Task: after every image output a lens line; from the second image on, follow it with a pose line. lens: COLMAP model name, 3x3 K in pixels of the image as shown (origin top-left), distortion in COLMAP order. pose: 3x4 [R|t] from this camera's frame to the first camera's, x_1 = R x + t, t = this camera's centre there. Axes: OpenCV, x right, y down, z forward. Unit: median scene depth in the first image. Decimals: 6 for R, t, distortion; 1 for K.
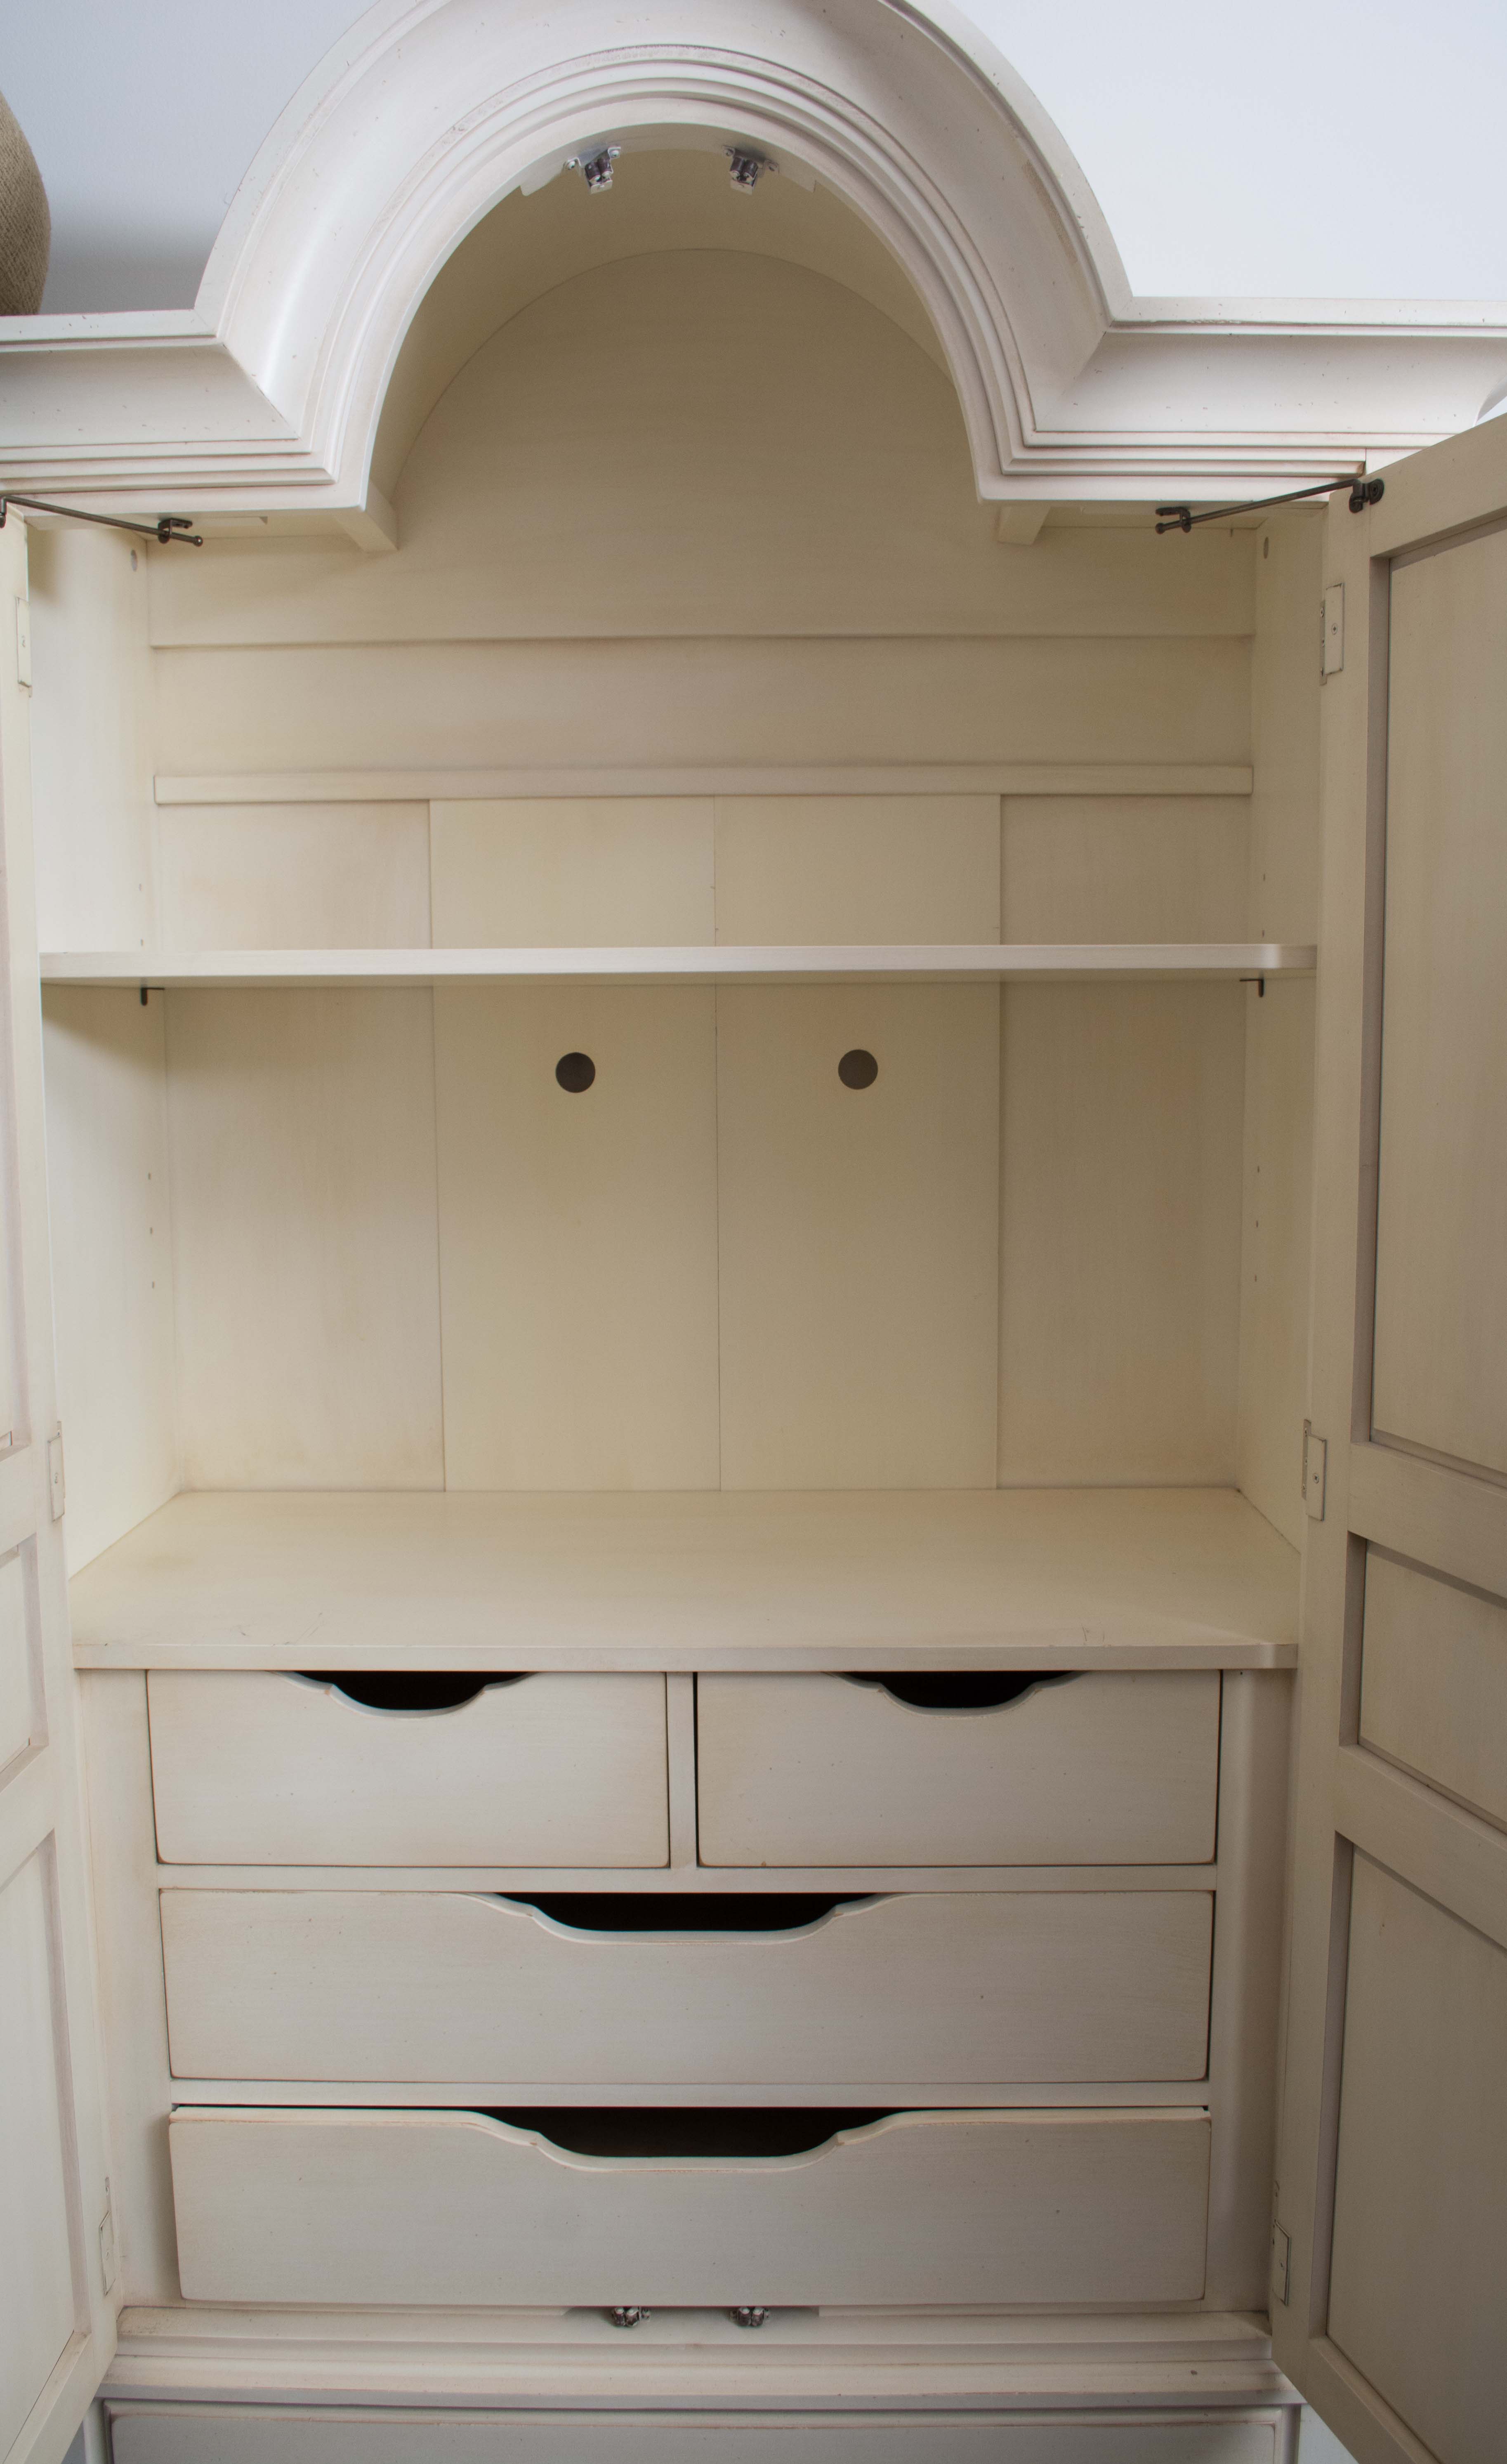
lens RADIAL K [[2052.1, 0, 755.9], [0, 2052.1, 1239.7], [0, 0, 1]] dist [-0.071661, 0.009151]
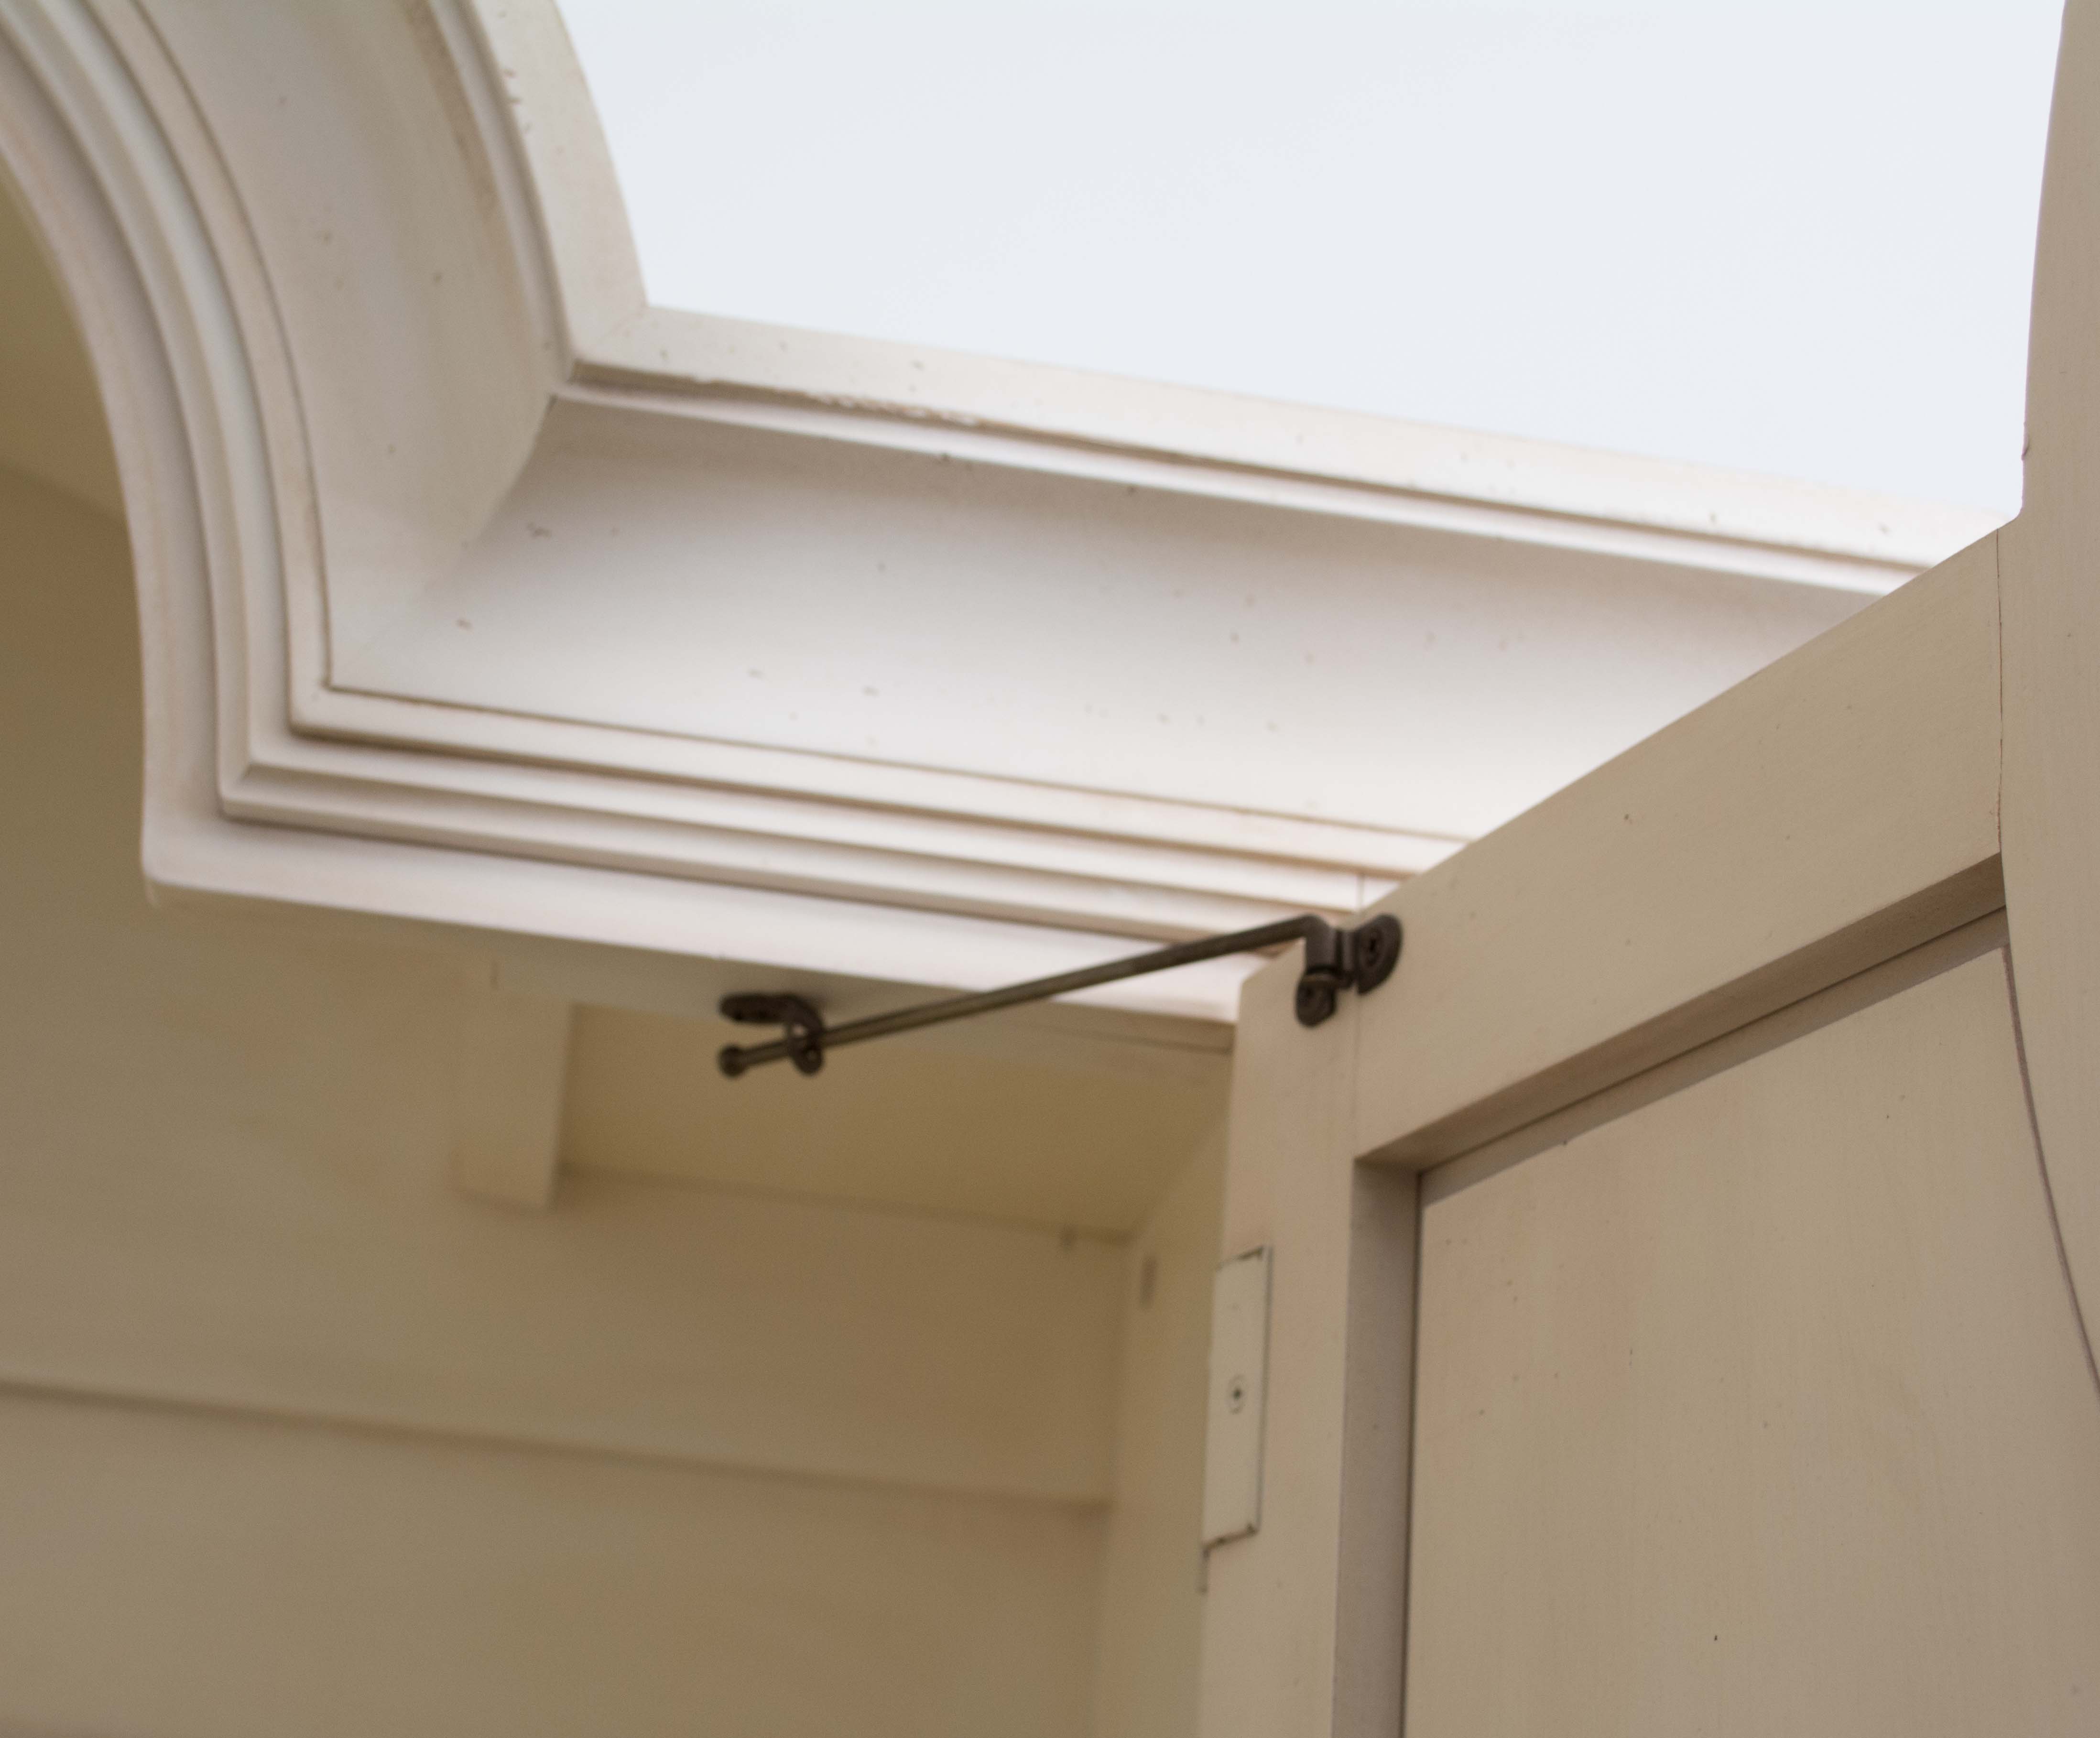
lens RADIAL K [[3458.3, 0, 1040.1], [0, 3458.3, 870.4], [0, 0, 1]] dist [-0.020740, 0.000000]
pose [[0.982264, 0.135584, 0.129518, 0.174092], [-0.057064, 0.874140, -0.482310, -0.118248], [-0.178610, 0.466365, 0.866373, 0.511509]]
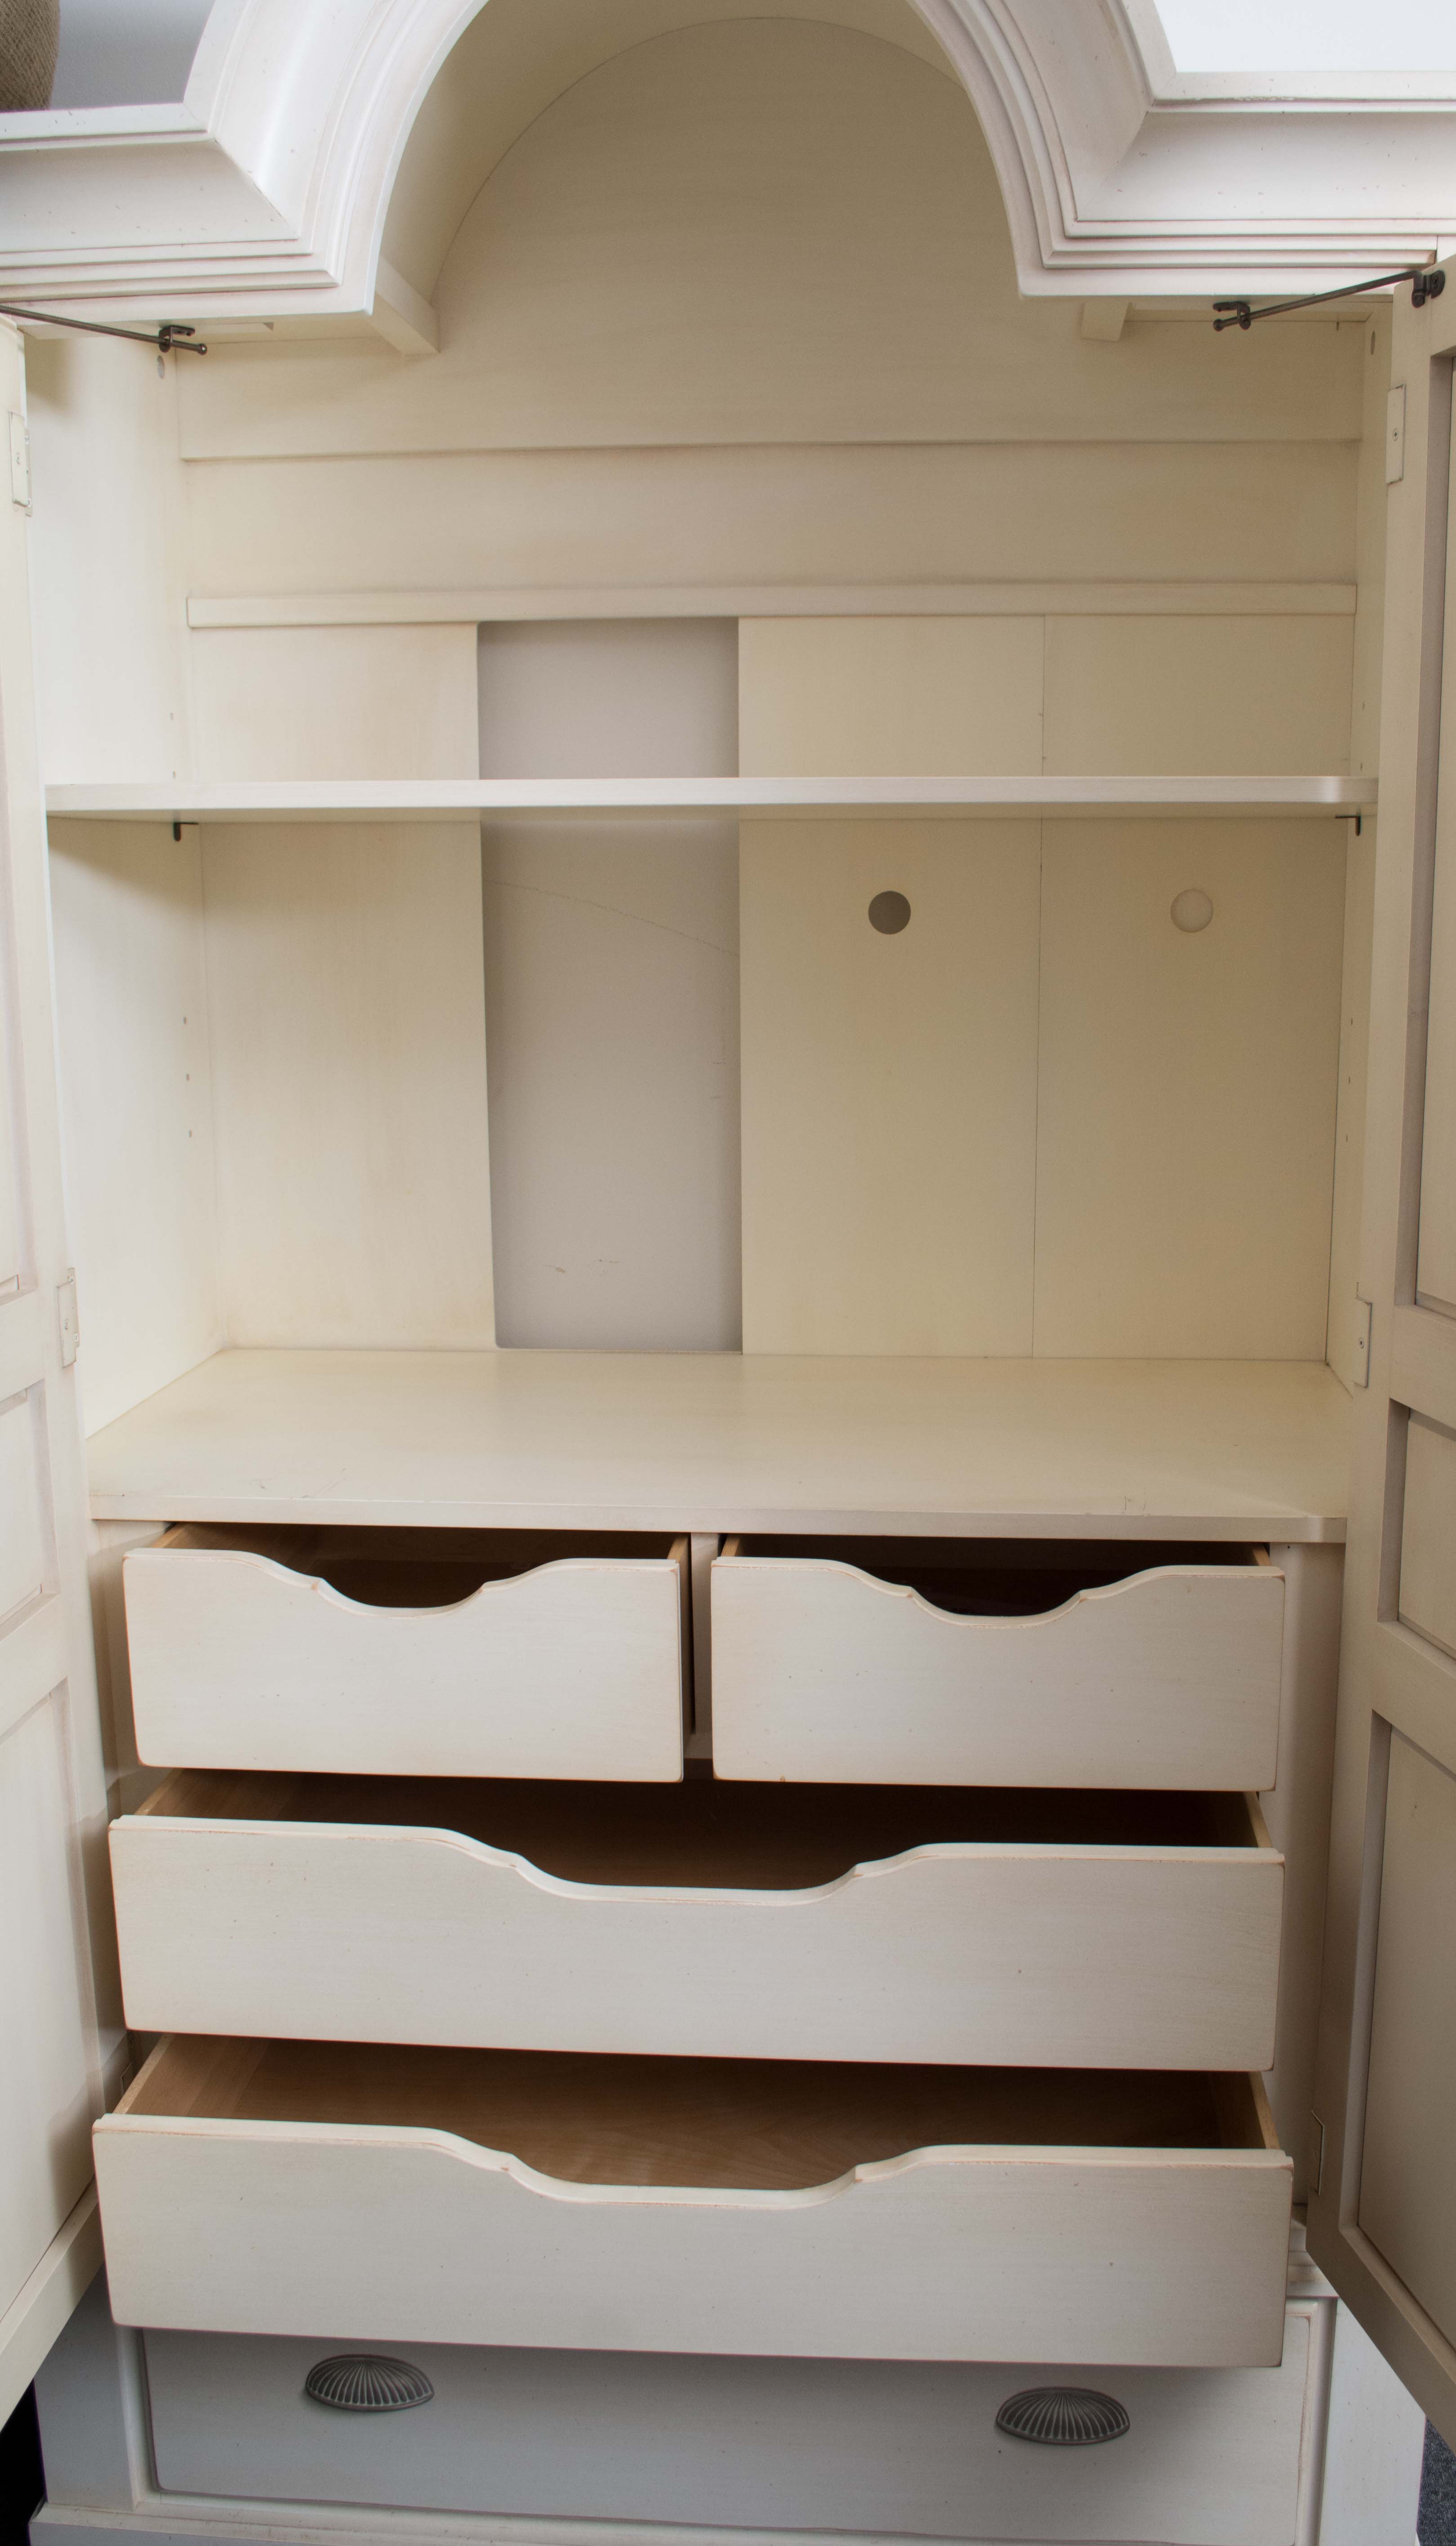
lens RADIAL K [[2245.8, 0, 818.0], [0, 2245.8, 1271.4], [0, 0, 1]] dist [-0.068410, 0.007066]
pose [[0.998427, 0.013555, -0.054408, 0.077913], [-0.009598, 0.997333, 0.072357, 0.010401], [0.055243, -0.071721, 0.995894, -0.052275]]
